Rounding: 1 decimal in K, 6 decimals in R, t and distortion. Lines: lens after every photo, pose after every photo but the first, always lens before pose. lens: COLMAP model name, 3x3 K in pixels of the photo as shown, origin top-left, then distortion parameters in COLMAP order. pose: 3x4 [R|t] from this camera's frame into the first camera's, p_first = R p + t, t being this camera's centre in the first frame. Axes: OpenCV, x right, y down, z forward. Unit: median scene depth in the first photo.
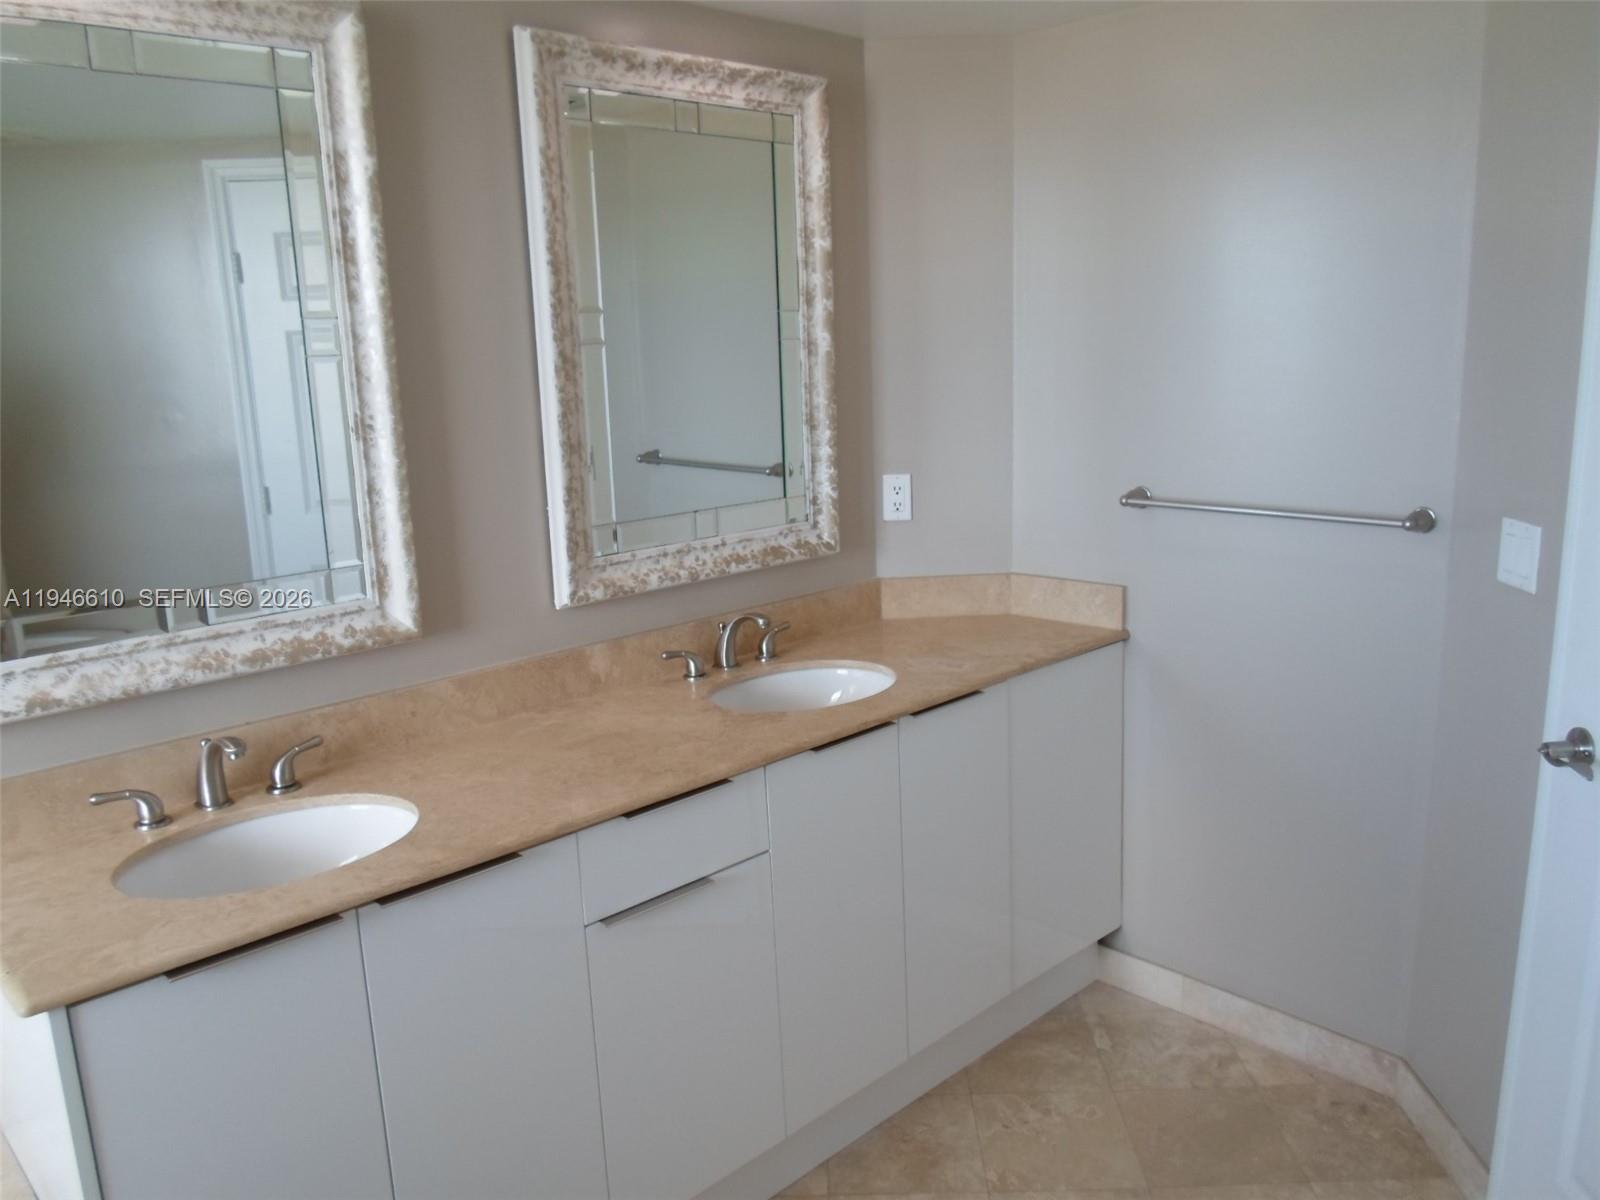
lens RADIAL K [[1212.4, 0, 805.8], [0, 1212.4, 596.2], [0, 0, 1]] dist [-0.031977, -0.003767]
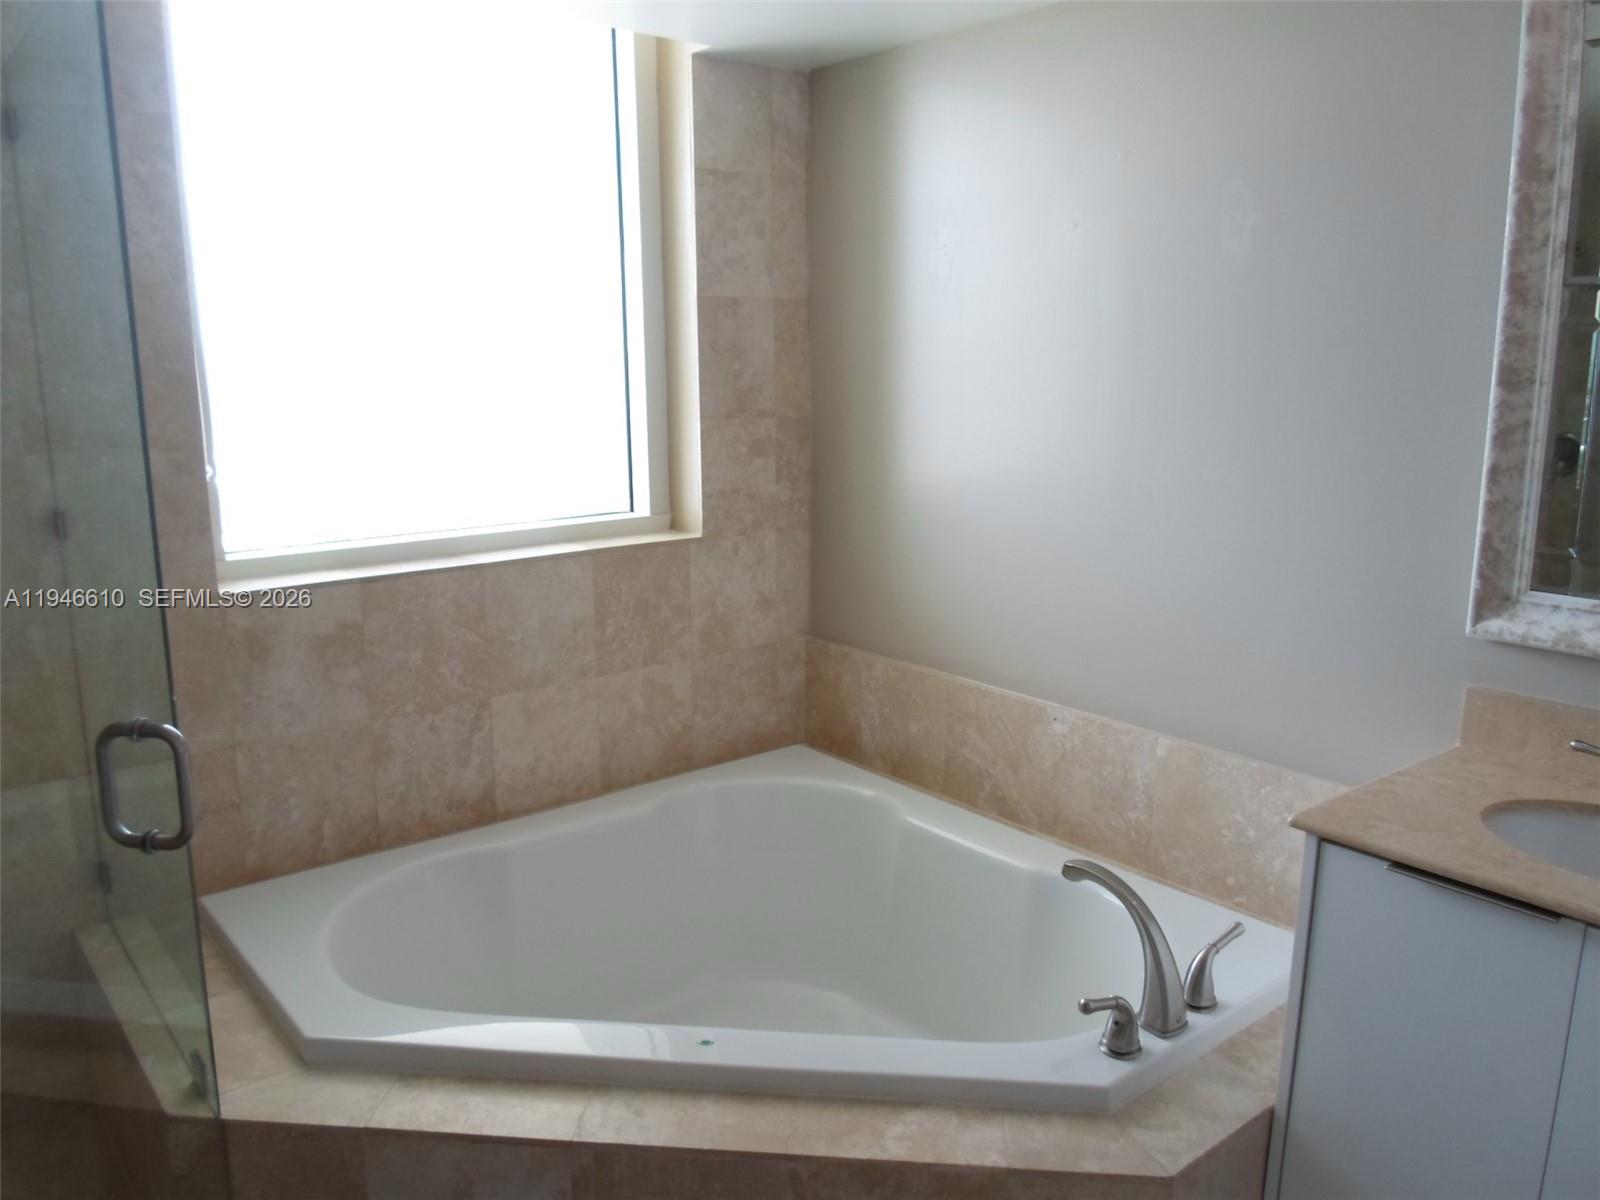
lens RADIAL K [[1212.4, 0, 805.8], [0, 1212.4, 596.2], [0, 0, 1]] dist [-0.031977, -0.003767]
pose [[-0.079016, 0.226655, -0.970765, 0.445827], [-0.209209, 0.948353, 0.238451, -0.060787], [0.974673, 0.221934, -0.027517, 0.360295]]
